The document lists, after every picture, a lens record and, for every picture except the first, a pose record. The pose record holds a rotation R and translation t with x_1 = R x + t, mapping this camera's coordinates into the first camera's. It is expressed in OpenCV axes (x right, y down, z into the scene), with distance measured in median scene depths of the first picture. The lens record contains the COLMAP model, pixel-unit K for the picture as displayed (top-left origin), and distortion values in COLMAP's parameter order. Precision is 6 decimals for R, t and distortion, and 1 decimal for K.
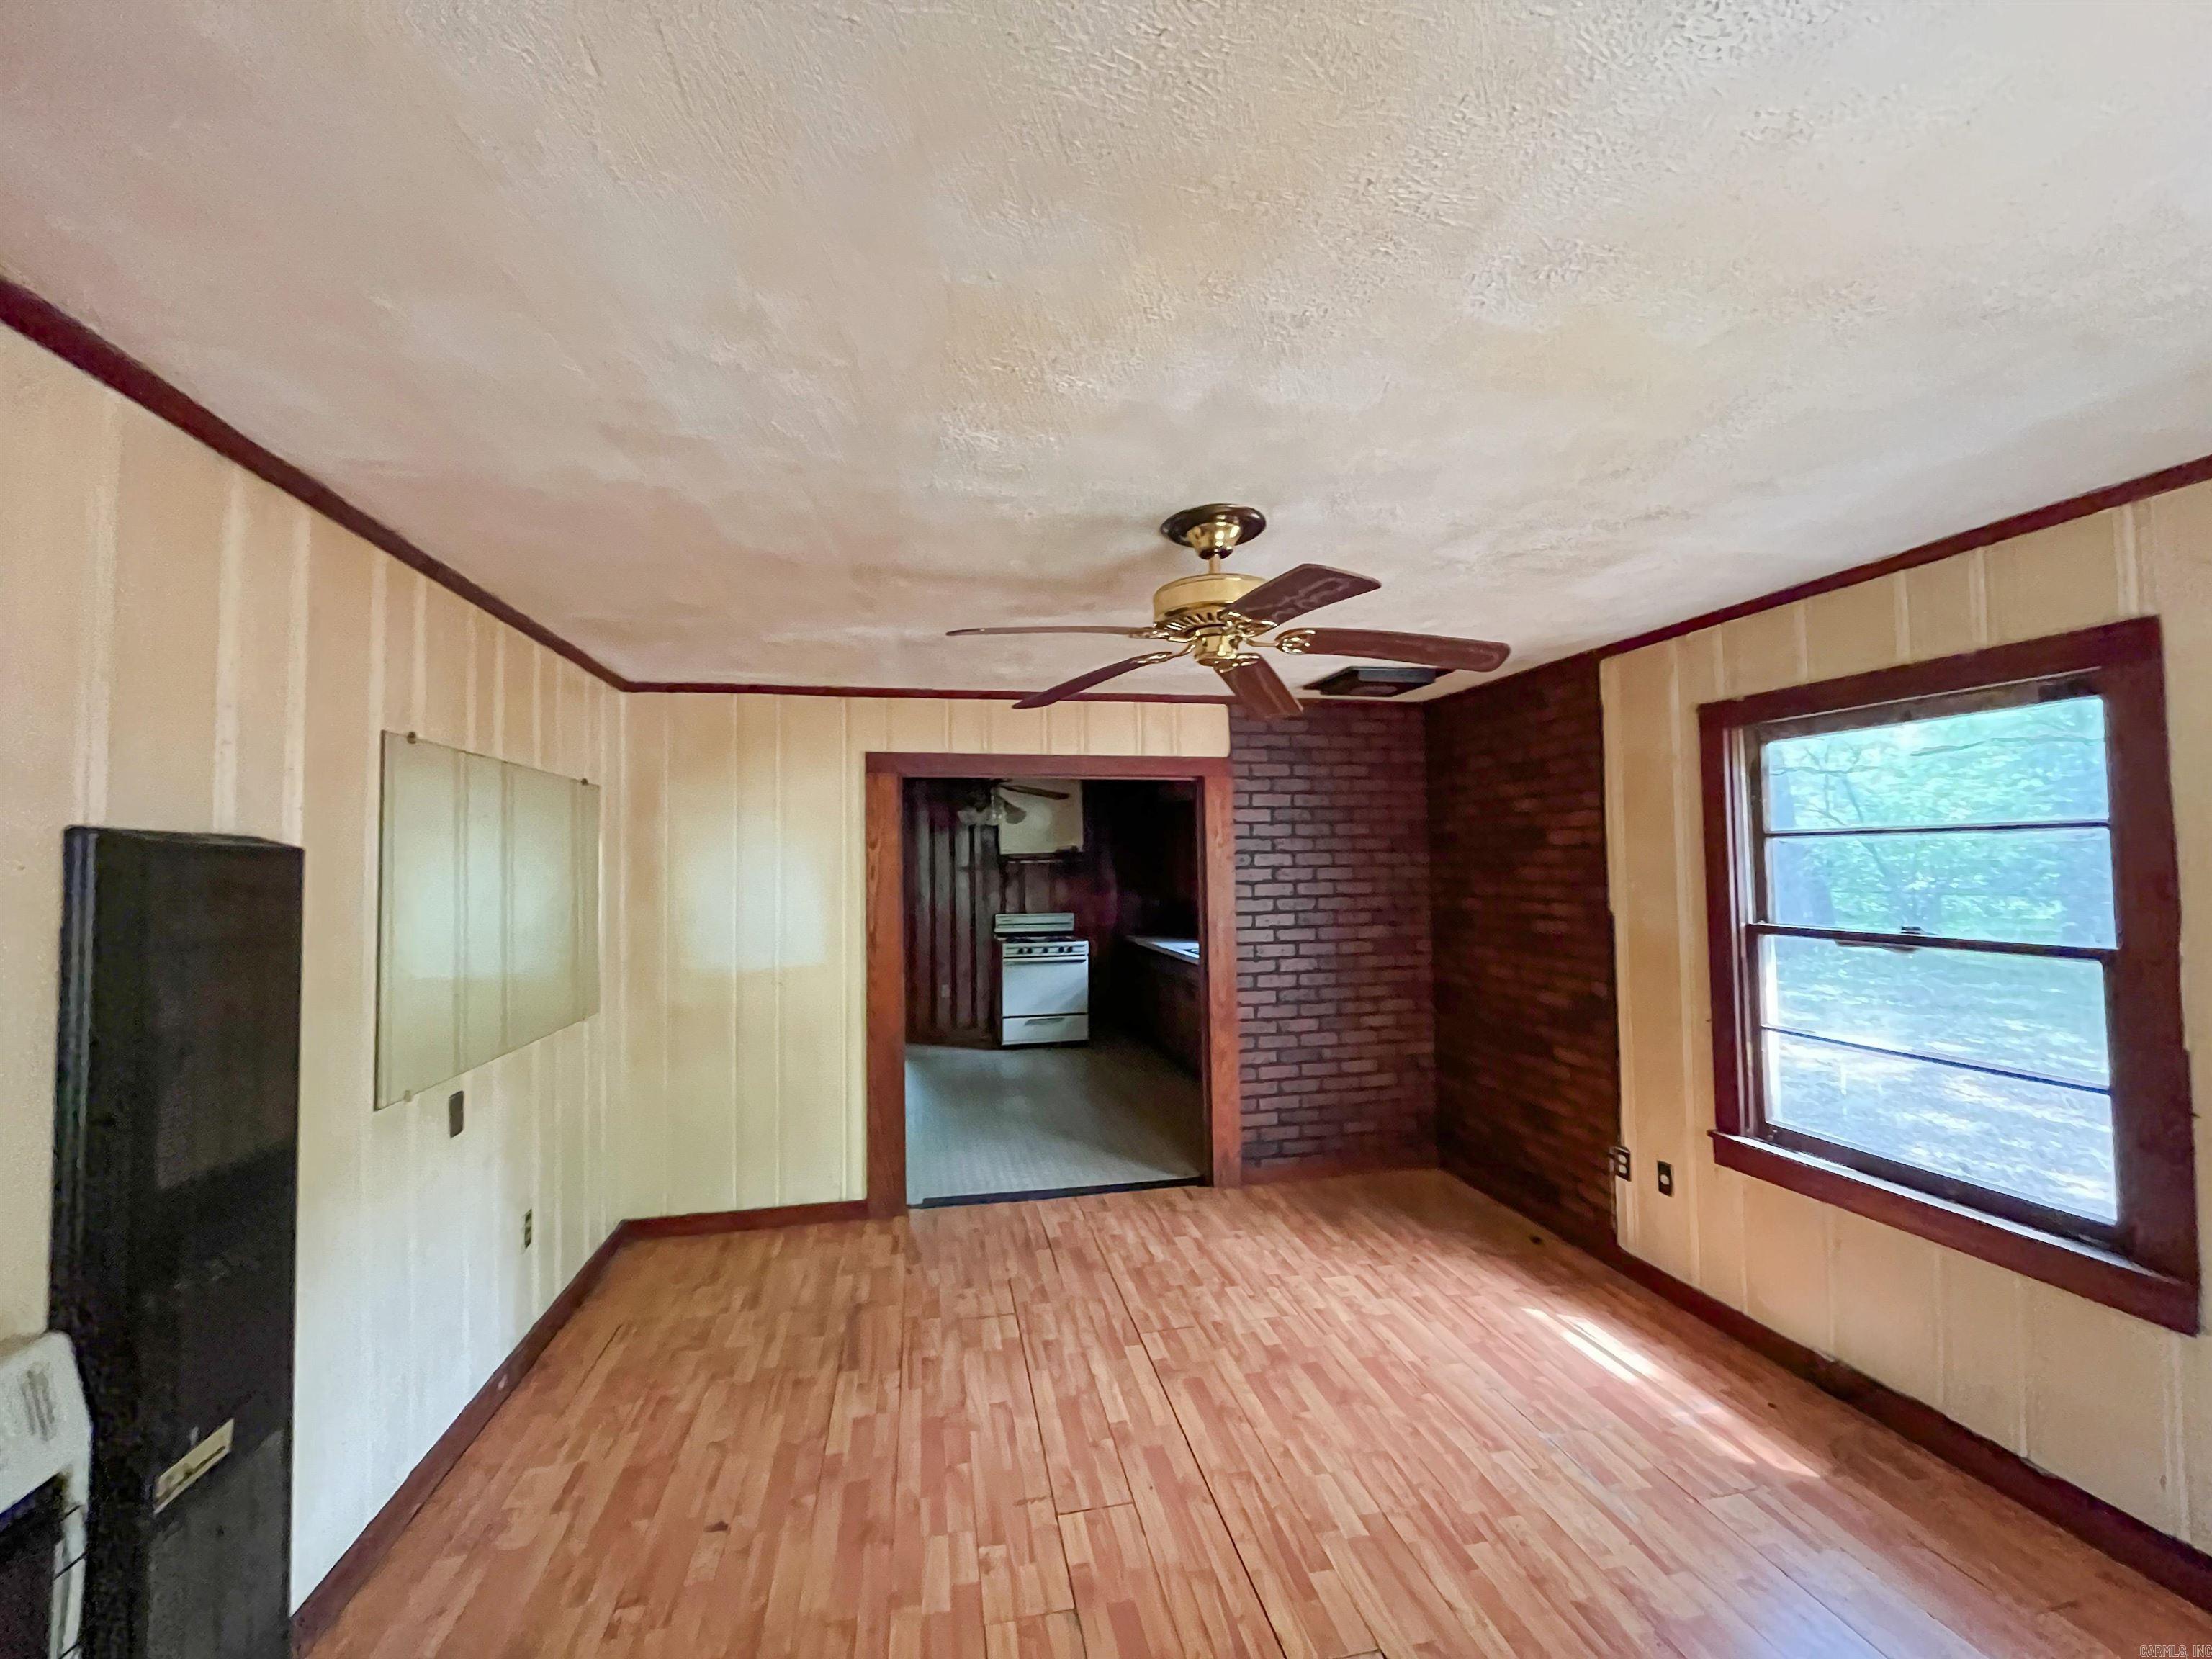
lens RADIAL K [[894.7, 0, 1101.6], [0, 894.7, 826.8], [0, 0, 1]] dist [0.000169, -0.000013]
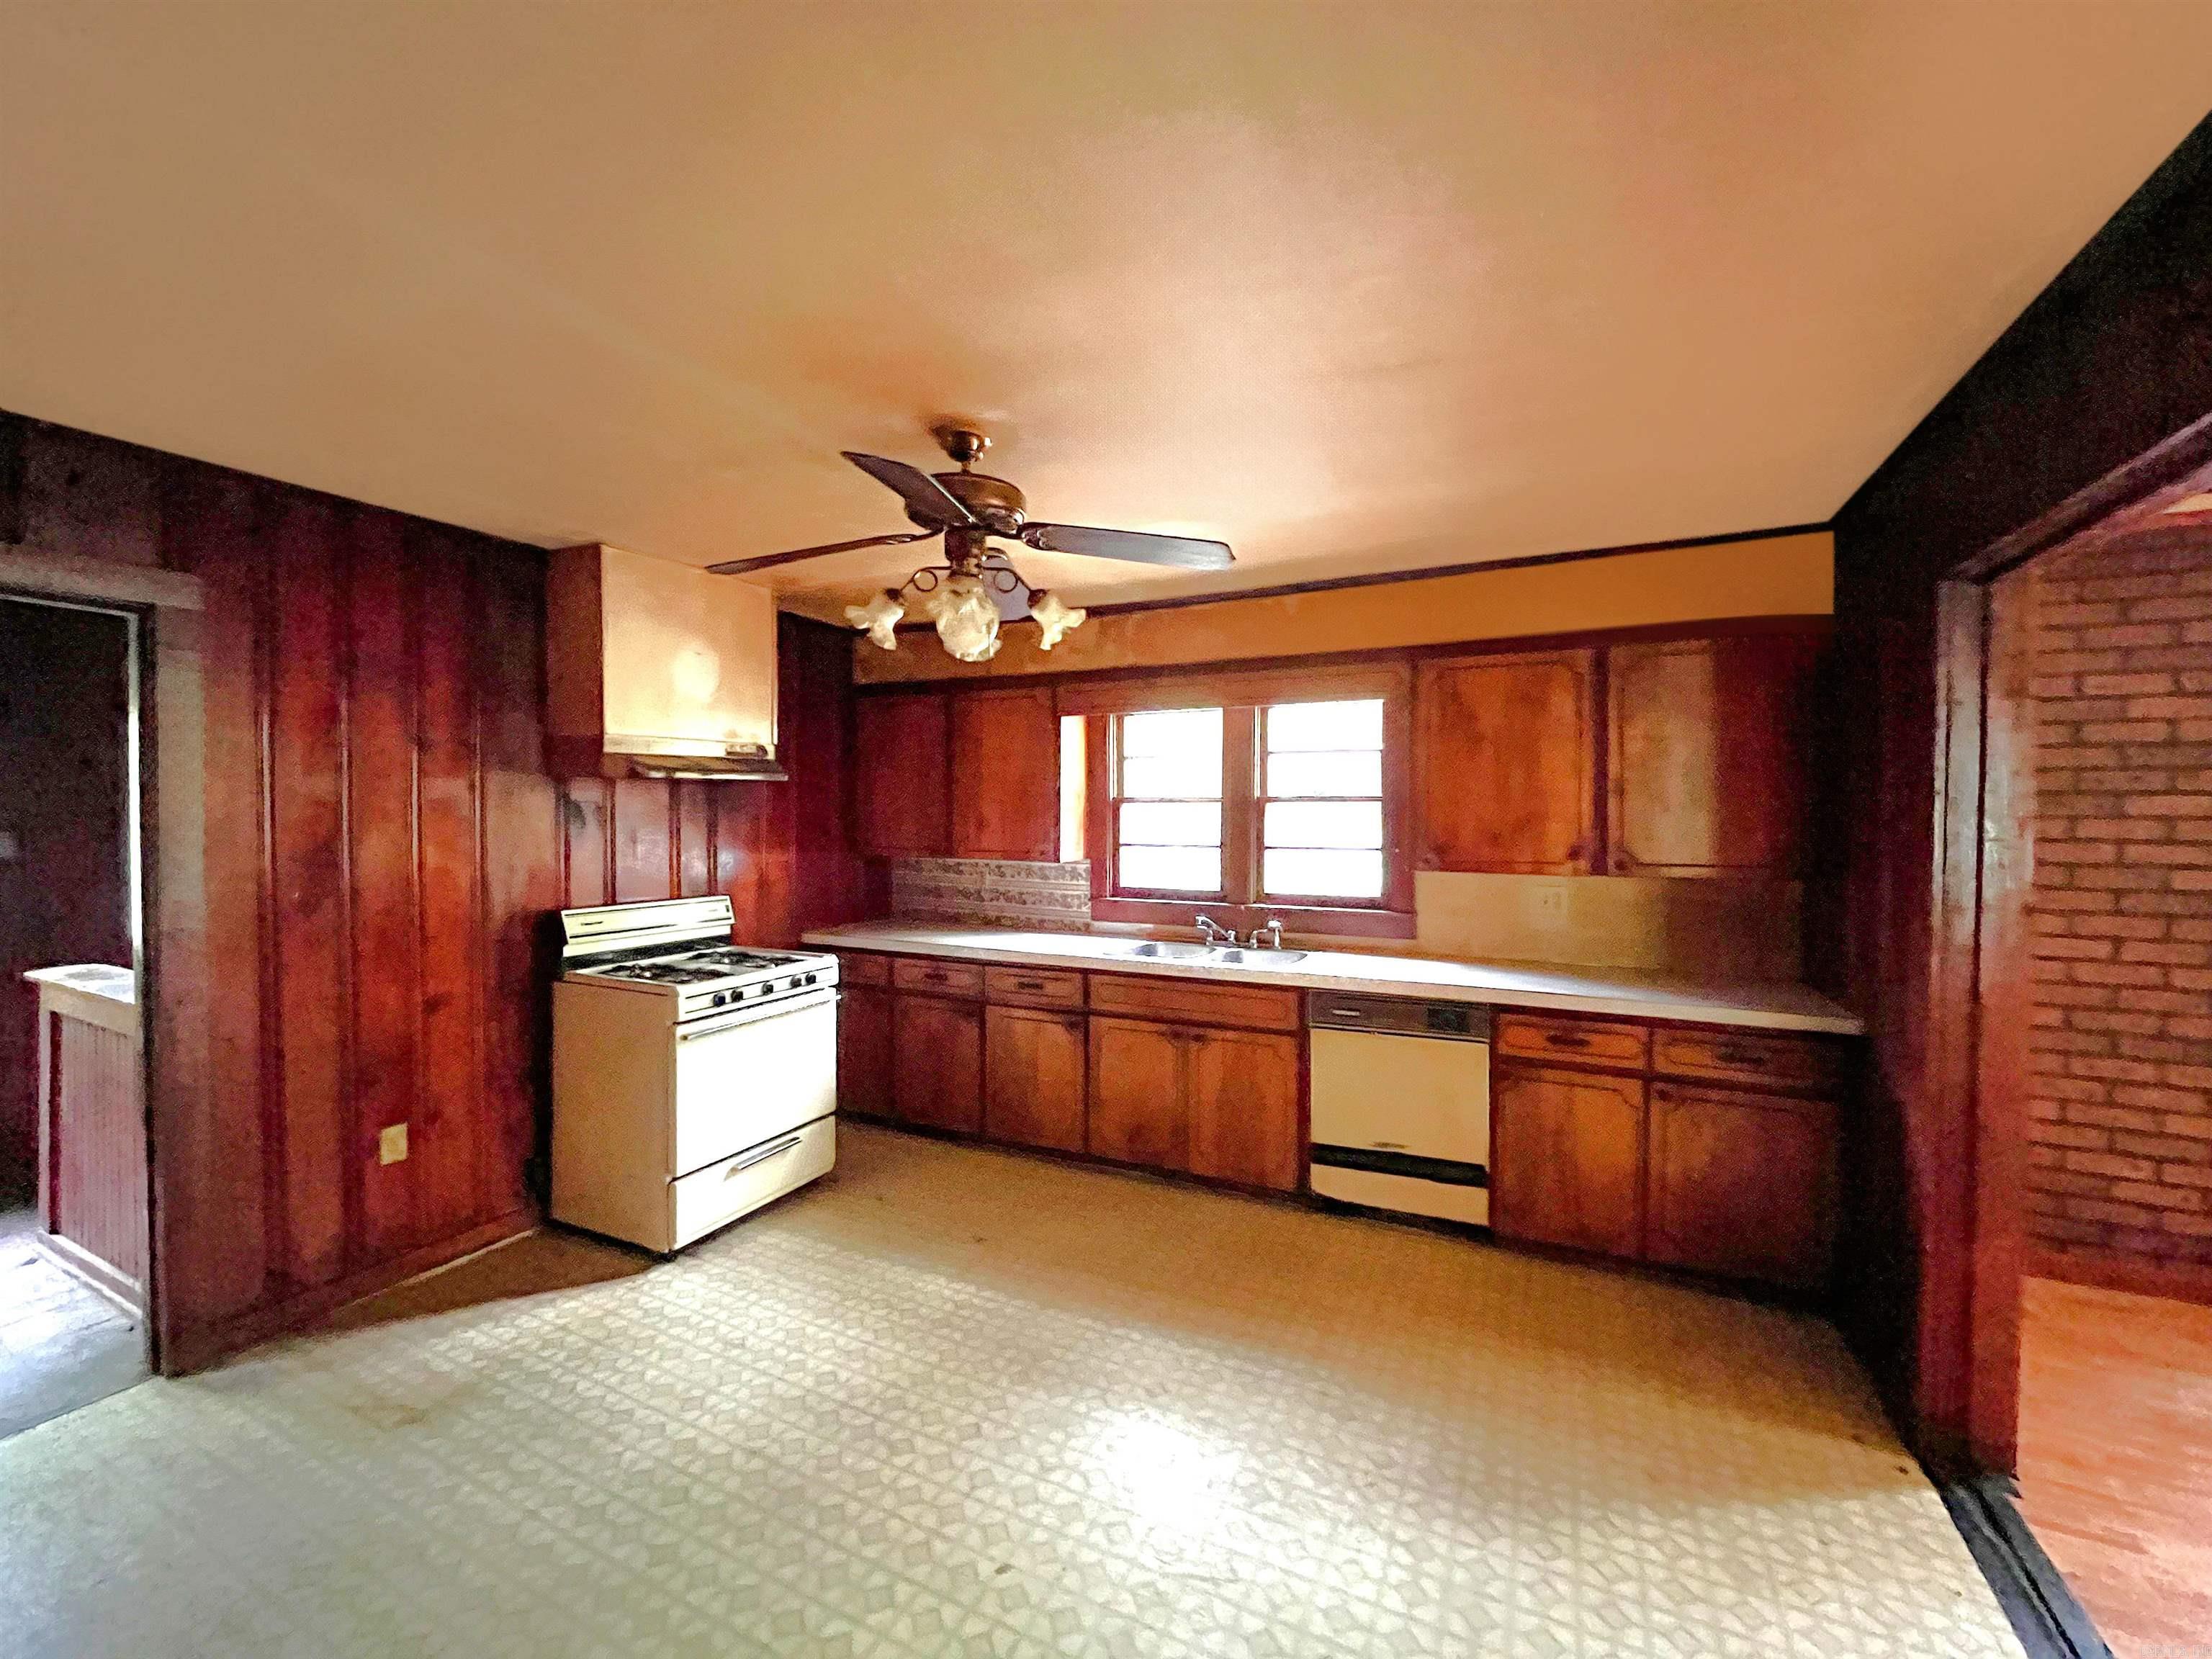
lens RADIAL K [[894.7, 0, 1104.7], [0, 894.7, 831.4], [0, 0, 1]] dist [0.000169, -0.000013]
pose [[0.618700, -0.000166, 0.785627, -0.213645], [-0.041615, 0.998589, 0.032984, 0.032545], [-0.784524, -0.053101, 0.617821, 0.453660]]
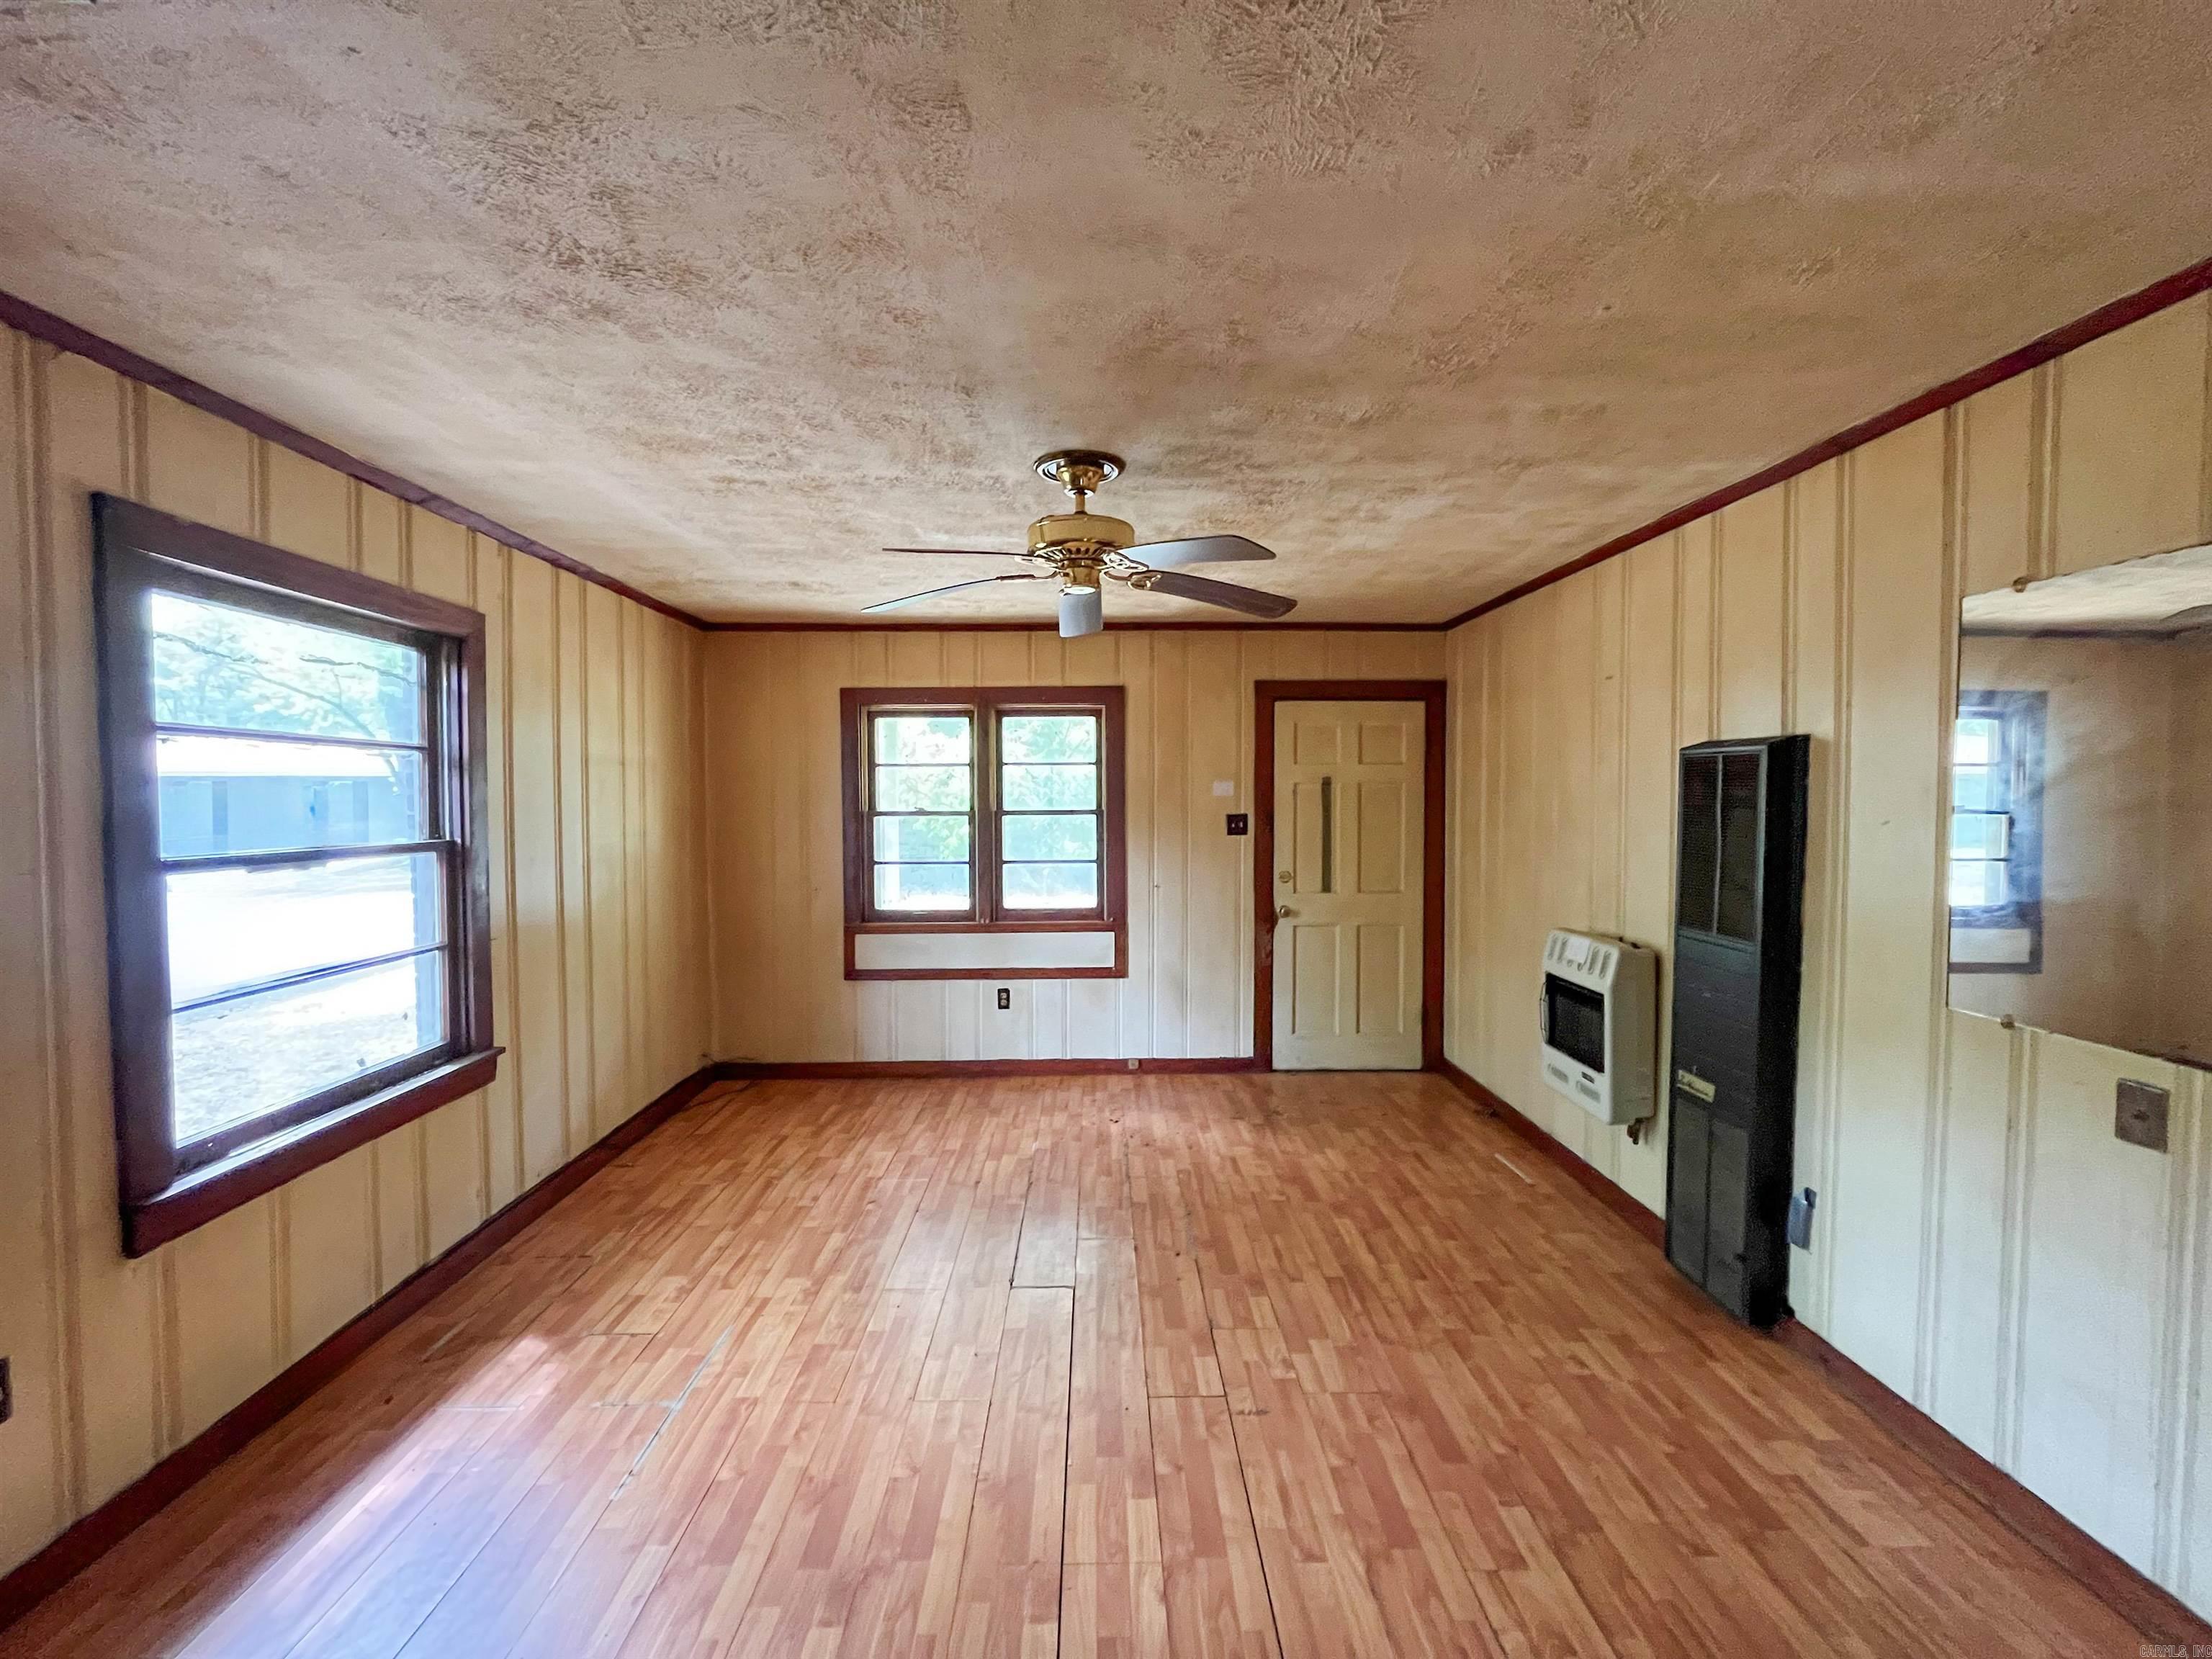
lens RADIAL K [[894.7, 0, 1099.5], [0, 894.7, 822.8], [0, 0, 1]] dist [0.000169, -0.000013]
pose [[-0.982046, 0.007693, 0.188486, -0.107561], [0.005541, 0.999913, -0.011941, 0.125374], [-0.188562, -0.010682, -0.982003, 2.060396]]
